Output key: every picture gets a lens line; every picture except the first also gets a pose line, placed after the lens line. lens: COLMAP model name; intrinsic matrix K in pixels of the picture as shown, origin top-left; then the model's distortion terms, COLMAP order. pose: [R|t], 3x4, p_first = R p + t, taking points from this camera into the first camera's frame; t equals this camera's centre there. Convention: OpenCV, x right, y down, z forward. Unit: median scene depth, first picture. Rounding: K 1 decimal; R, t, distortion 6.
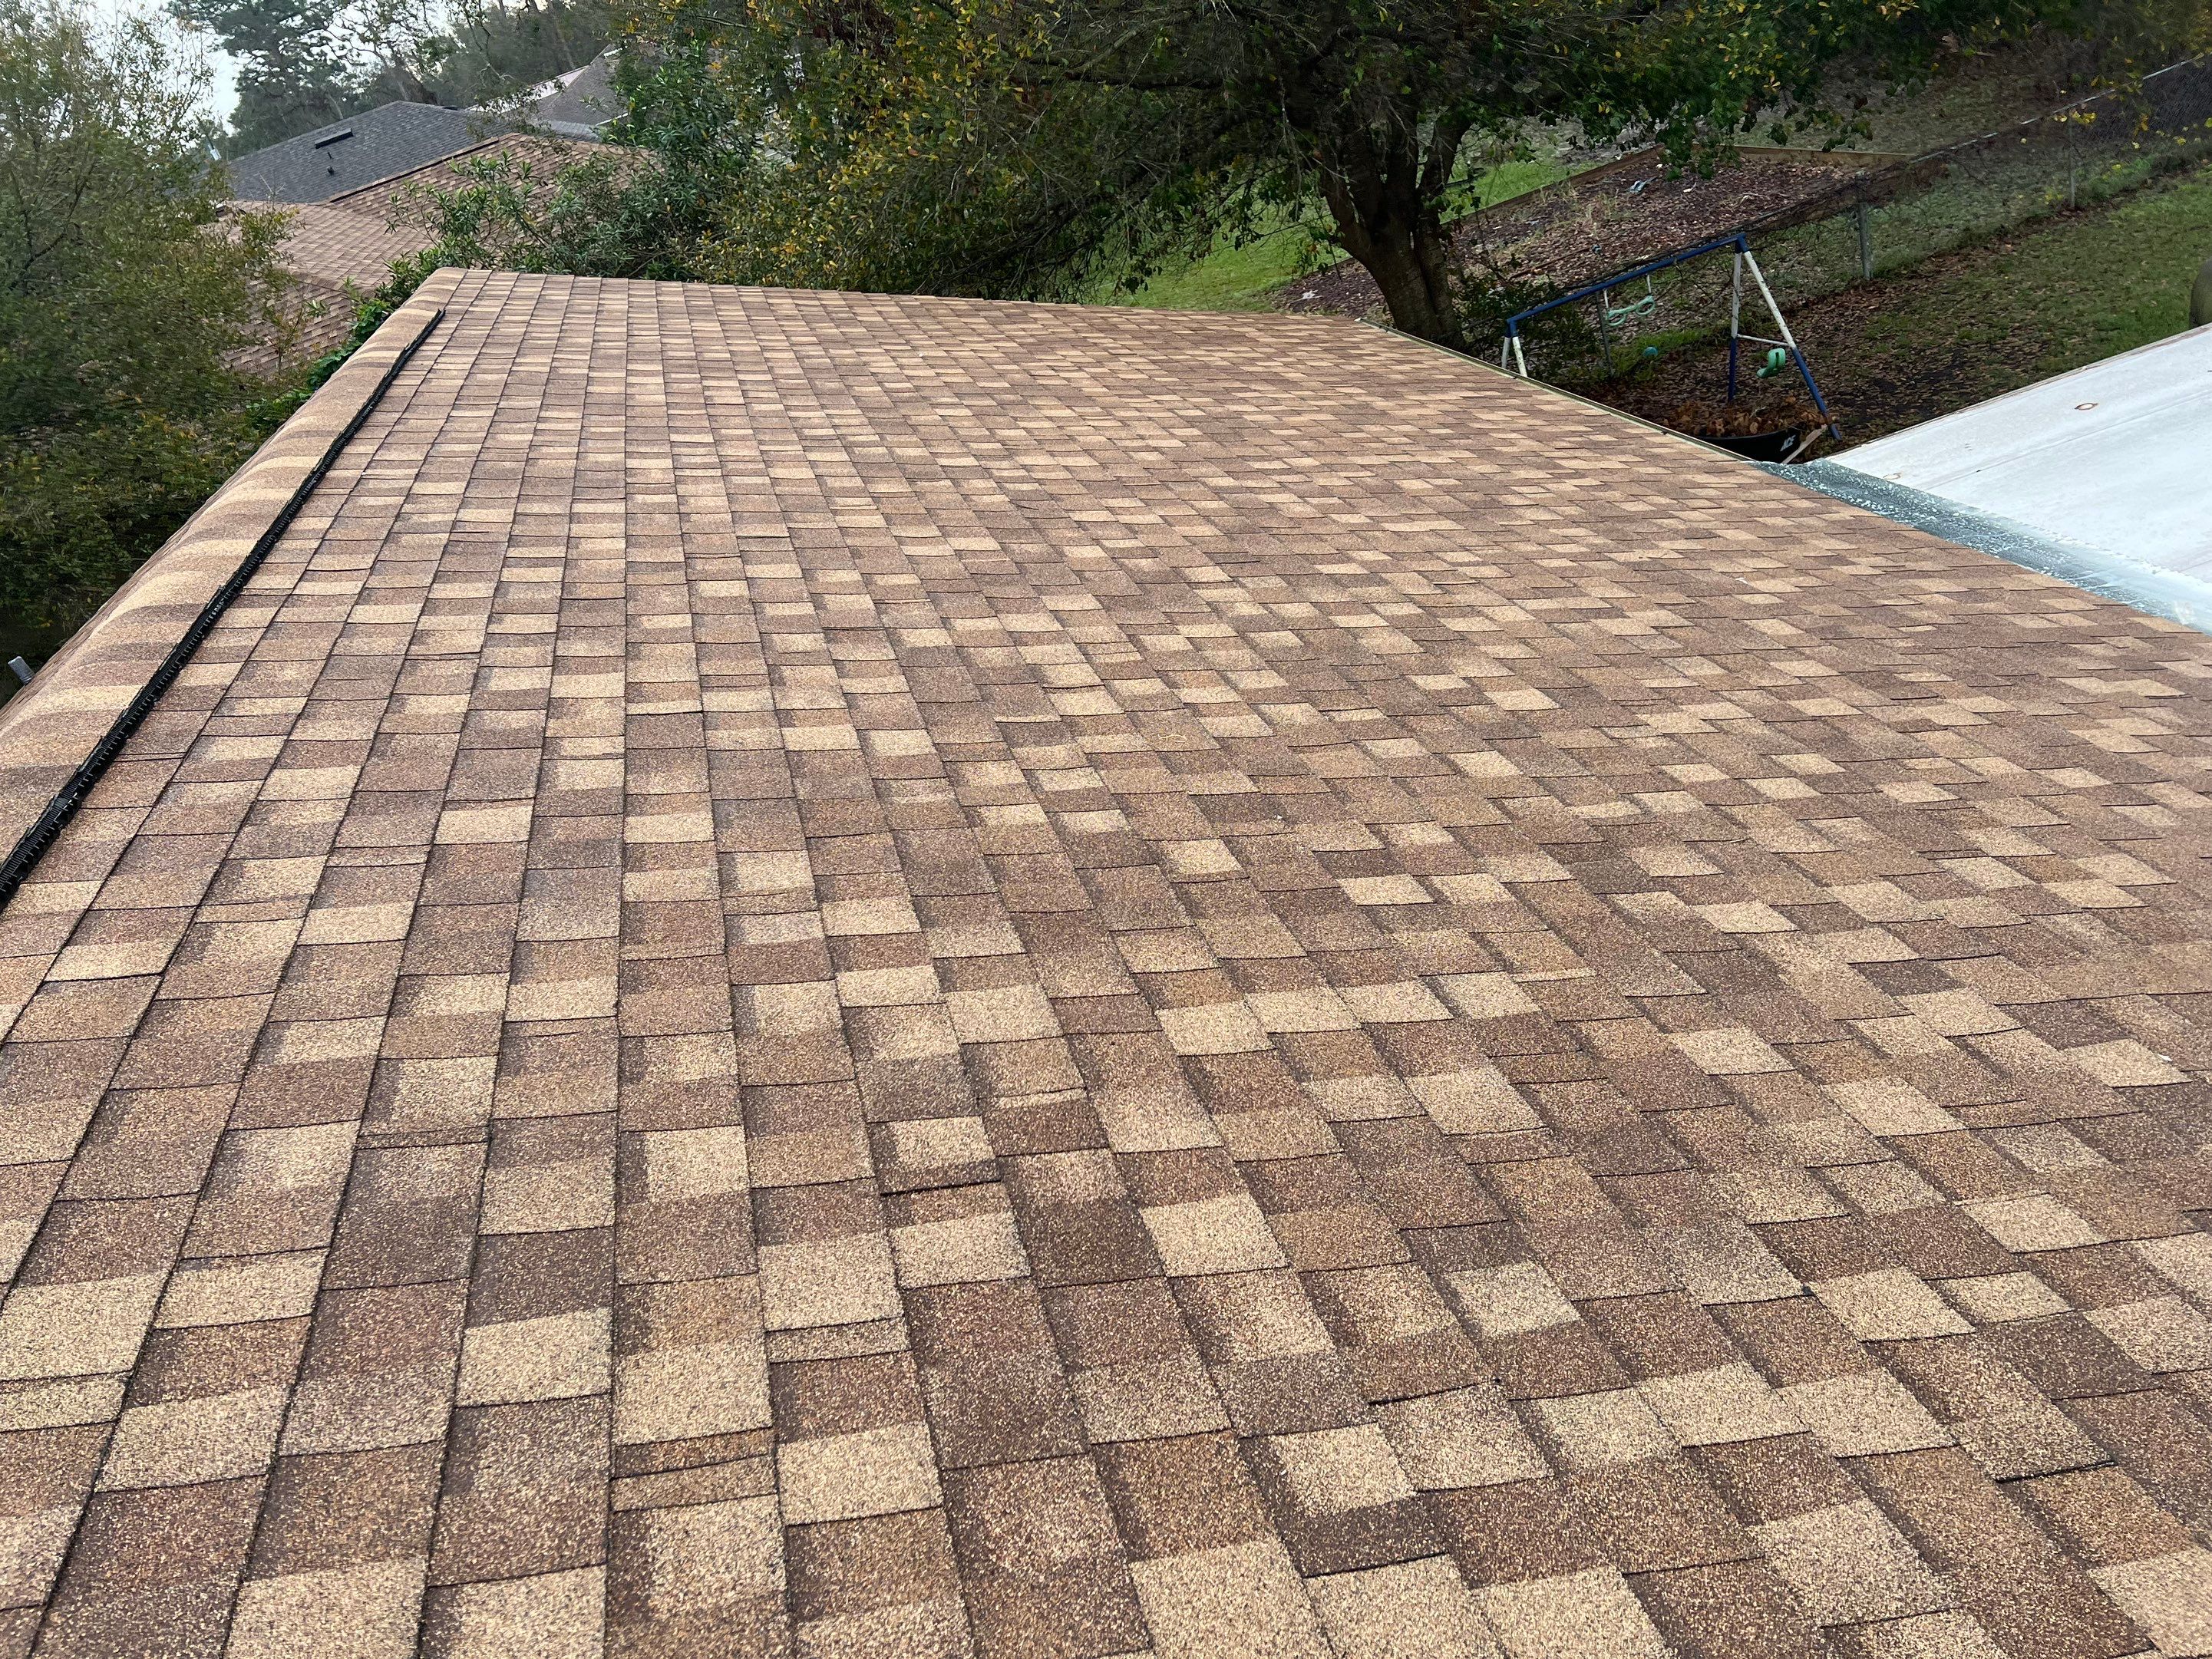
lens RADIAL K [[1739.1, 0, 1106.0], [0, 1739.1, 829.5], [0, 0, 1]] dist [0.104377, -0.100157]
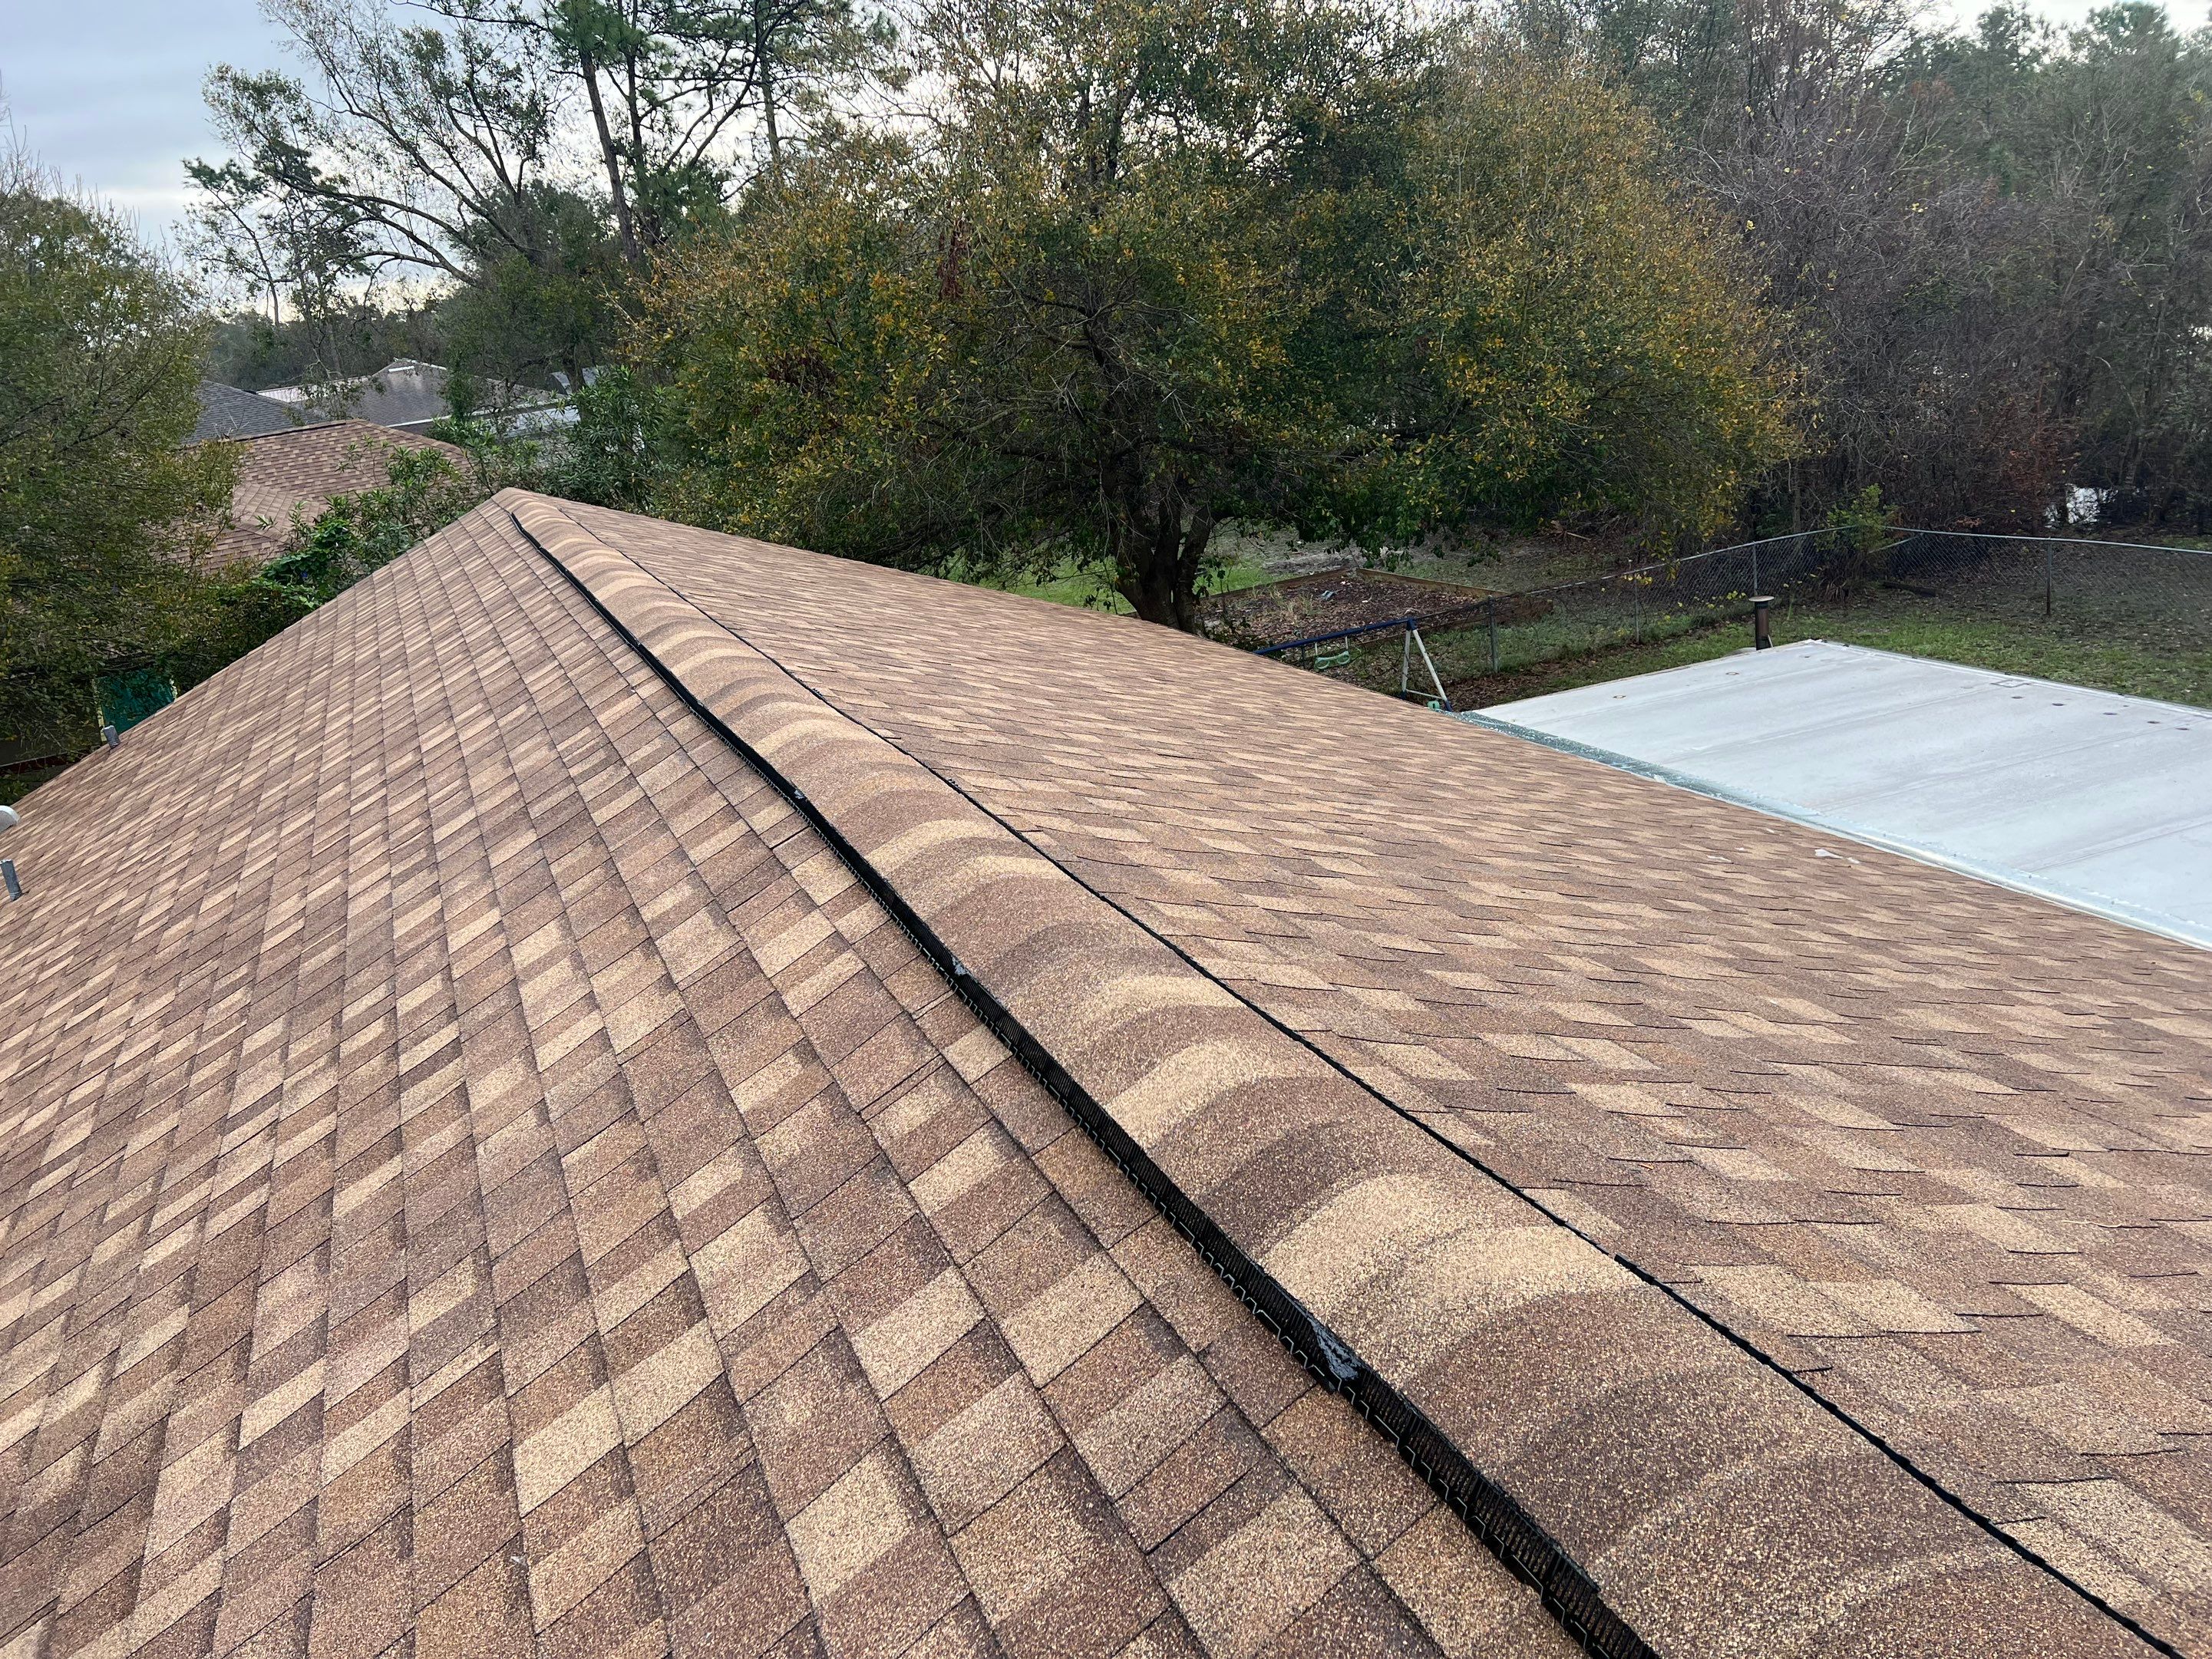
lens RADIAL K [[1739.1, 0, 1106.0], [0, 1739.1, 829.5], [0, 0, 1]] dist [0.104377, -0.100157]
pose [[0.978906, 0.101493, 0.177319, -0.082420], [-0.062172, 0.974706, -0.214669, 0.109821], [-0.194621, 0.199117, 0.960456, -0.189221]]
